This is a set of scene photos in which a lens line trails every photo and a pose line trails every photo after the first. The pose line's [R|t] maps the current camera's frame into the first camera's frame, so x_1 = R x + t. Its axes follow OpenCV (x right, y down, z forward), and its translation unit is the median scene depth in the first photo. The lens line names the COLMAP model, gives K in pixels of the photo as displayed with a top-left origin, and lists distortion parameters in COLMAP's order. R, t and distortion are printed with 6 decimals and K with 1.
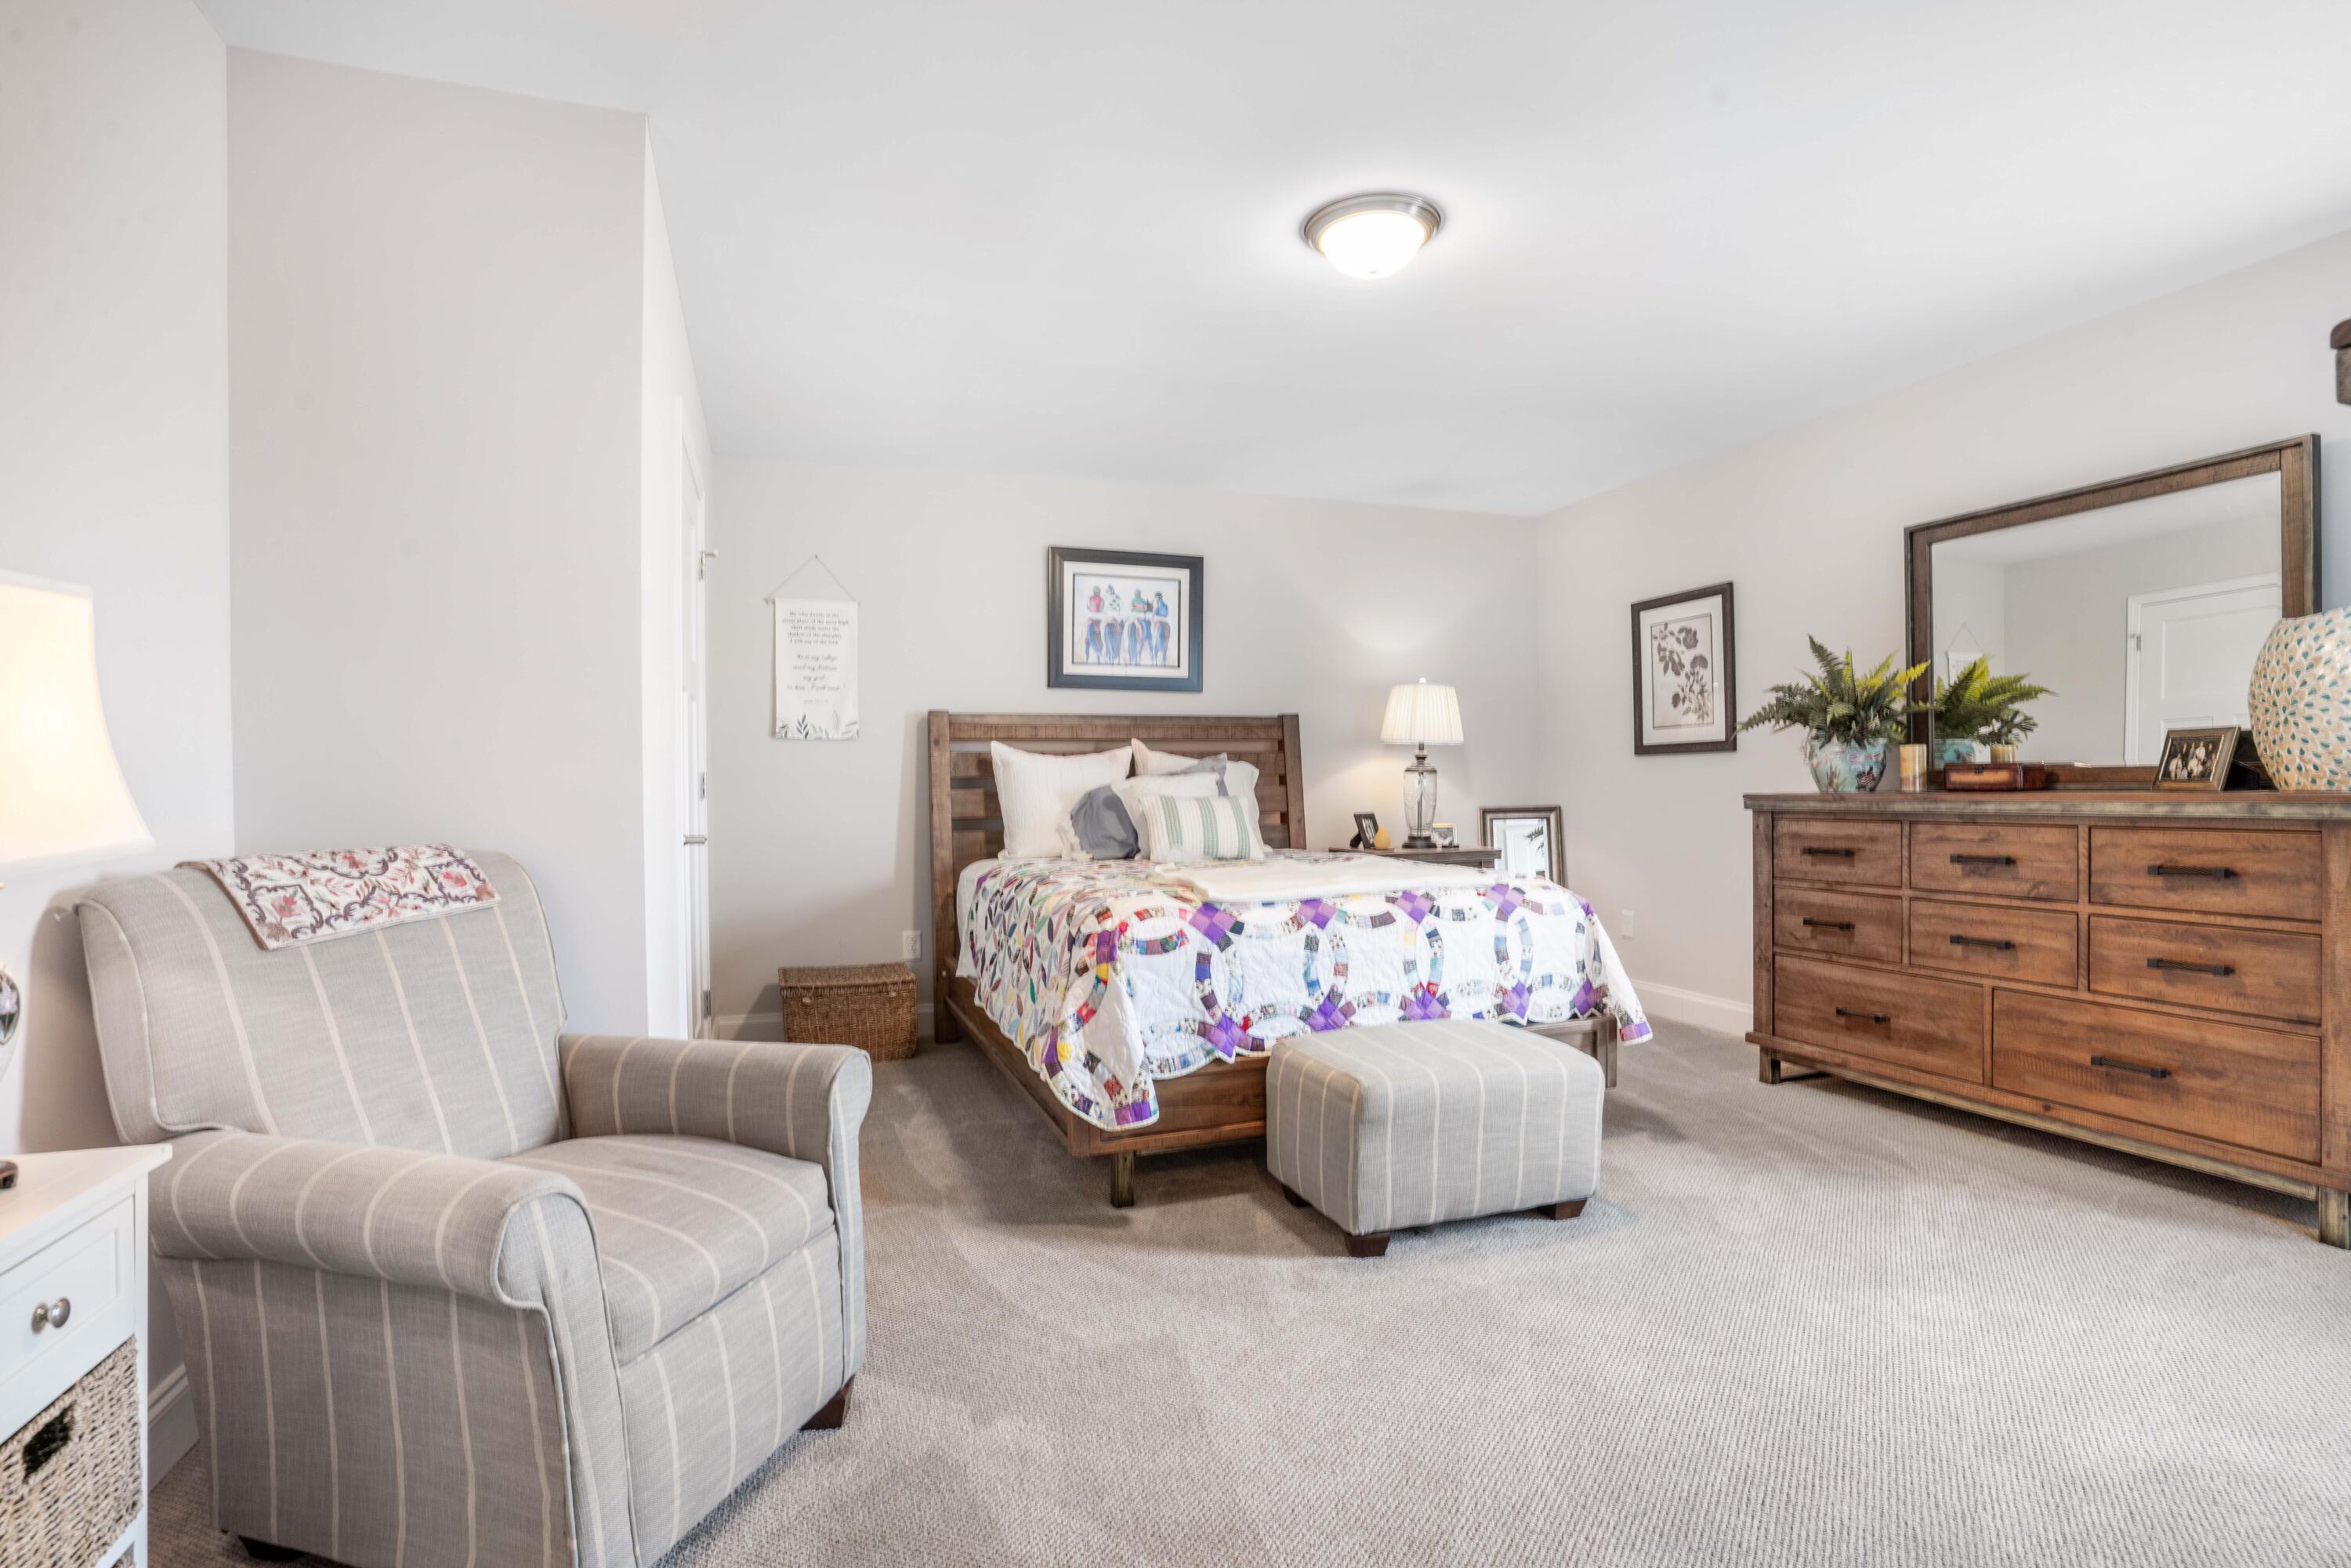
lens RADIAL K [[1156.2, 0, 1191.6], [0, 1156.2, 804.2], [0, 0, 1]] dist [-0.054595, 0.023271]
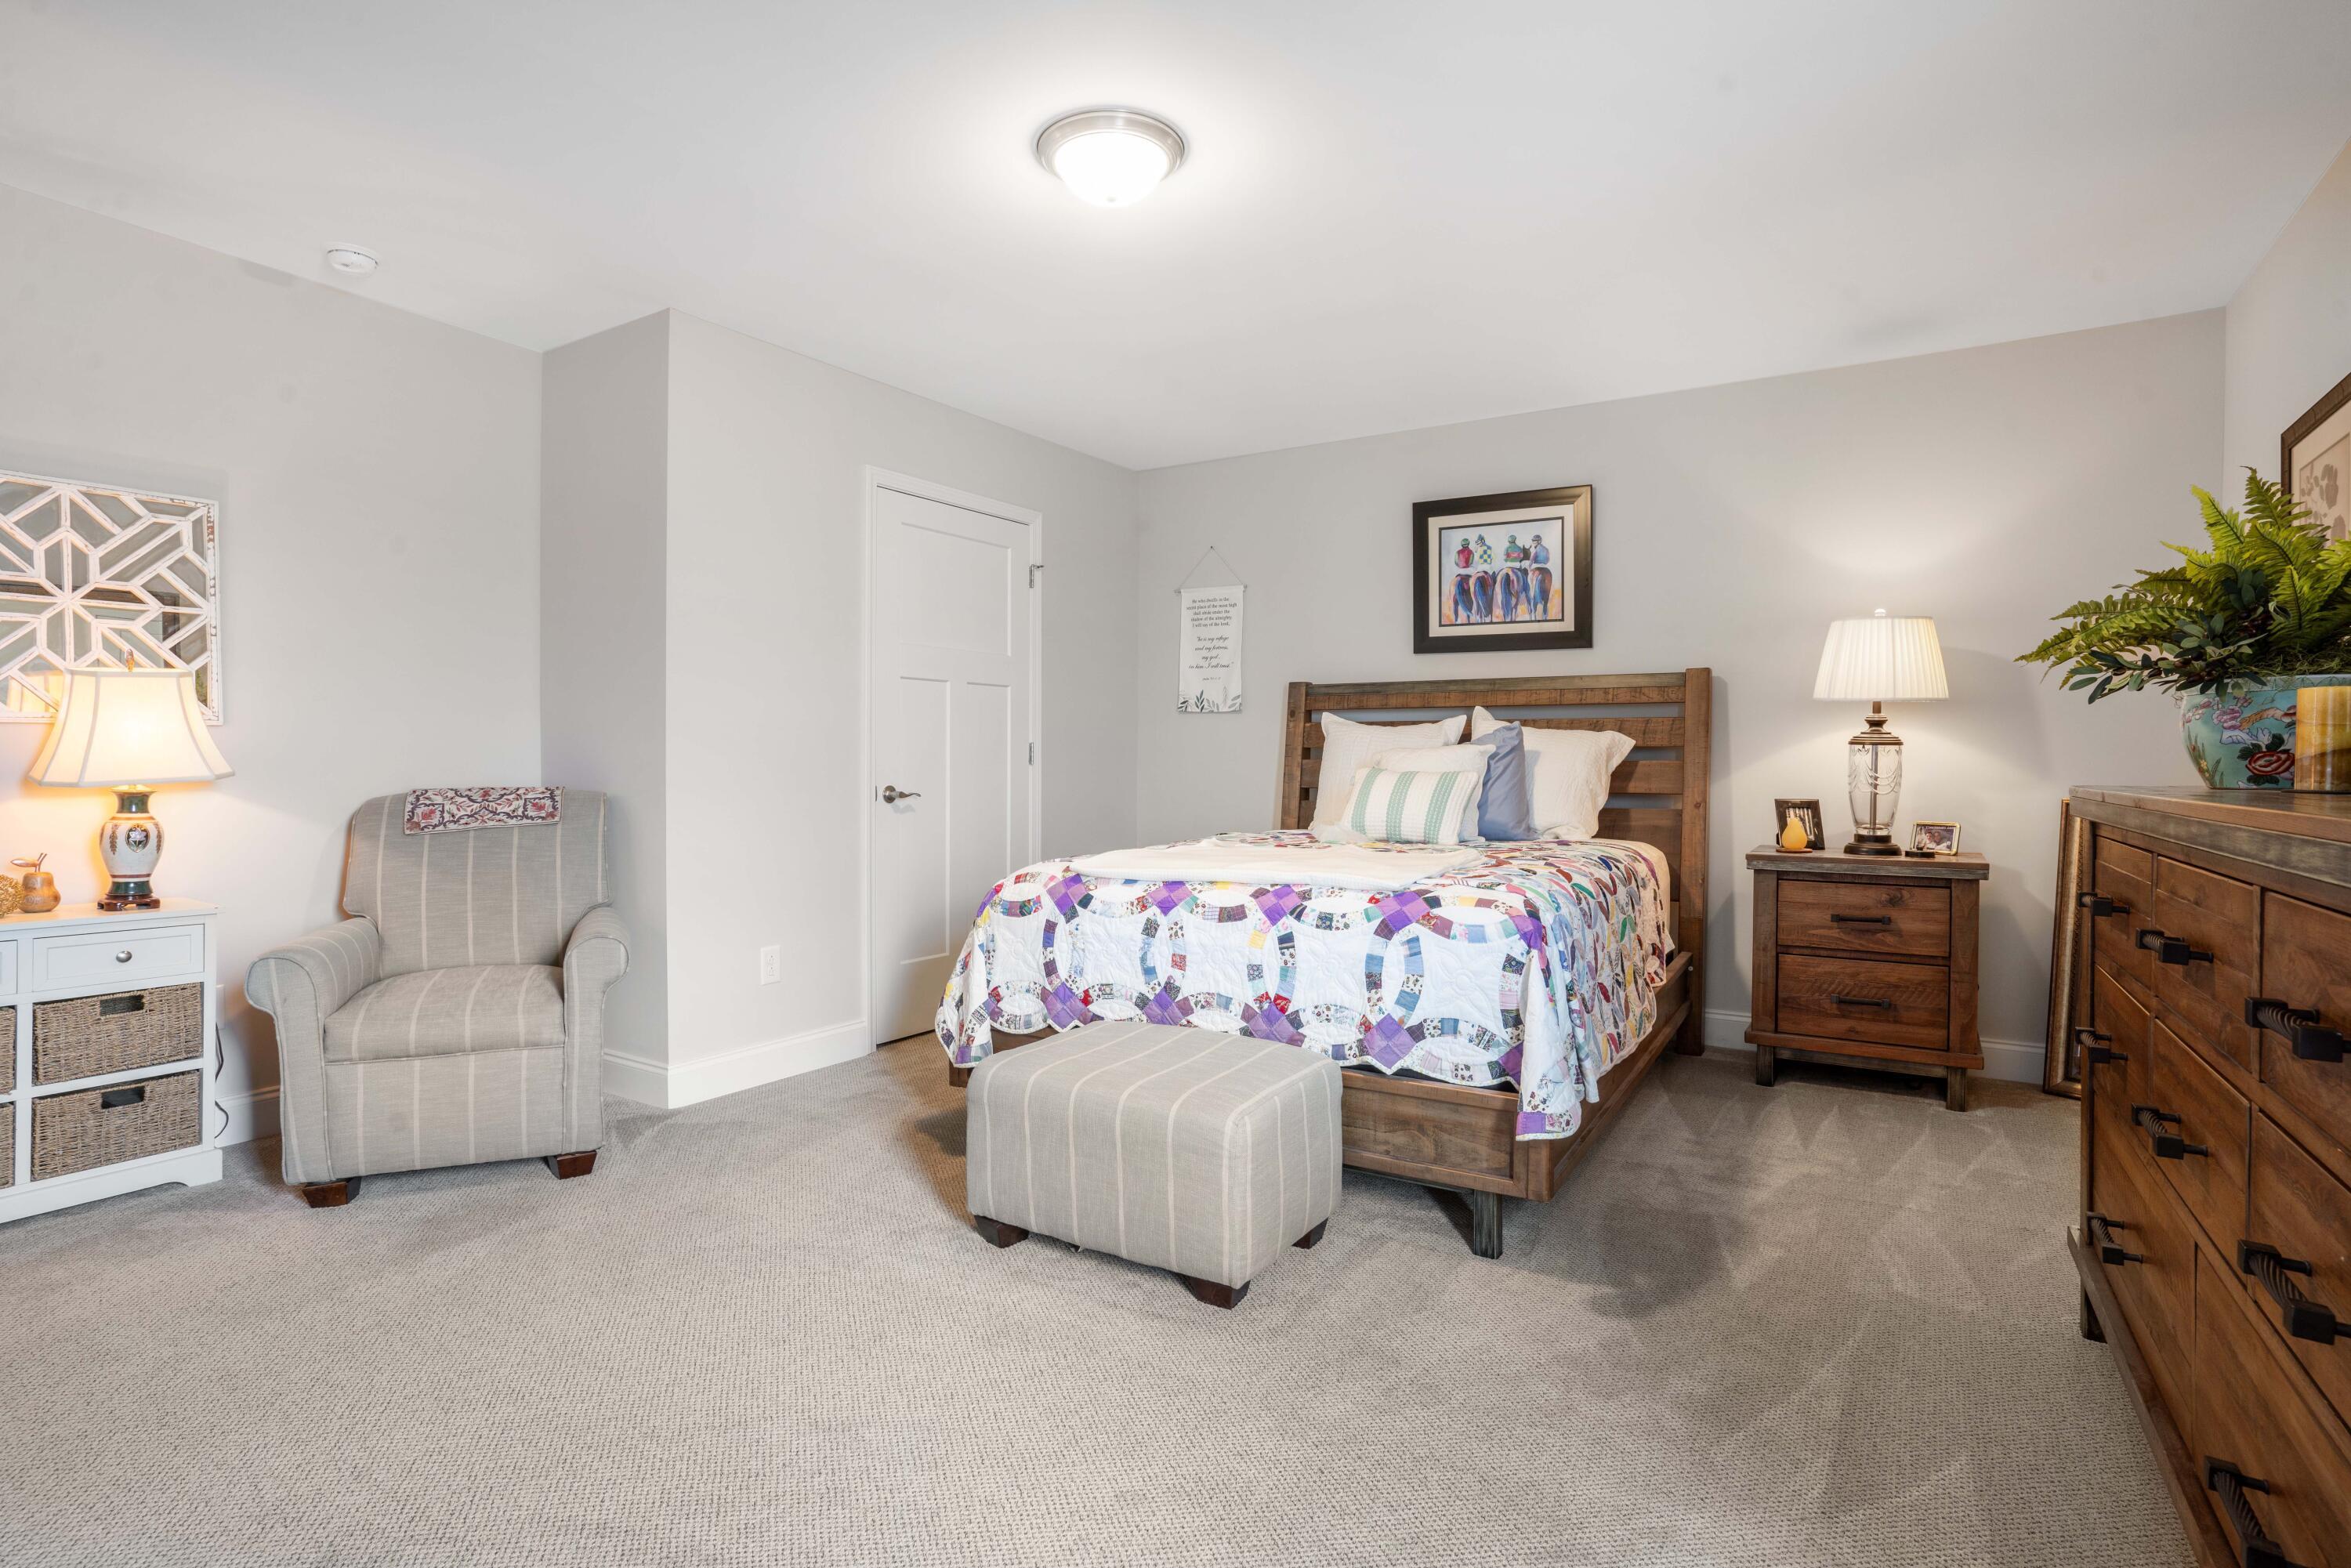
lens RADIAL K [[1156.2, 0, 1161.1], [0, 1156.2, 777.0], [0, 0, 1]] dist [-0.054595, 0.023271]
pose [[0.611455, 0.025291, -0.790875, 0.810340], [-0.021515, 0.999651, 0.015334, -0.015121], [0.790986, 0.007640, 0.611786, 0.417264]]
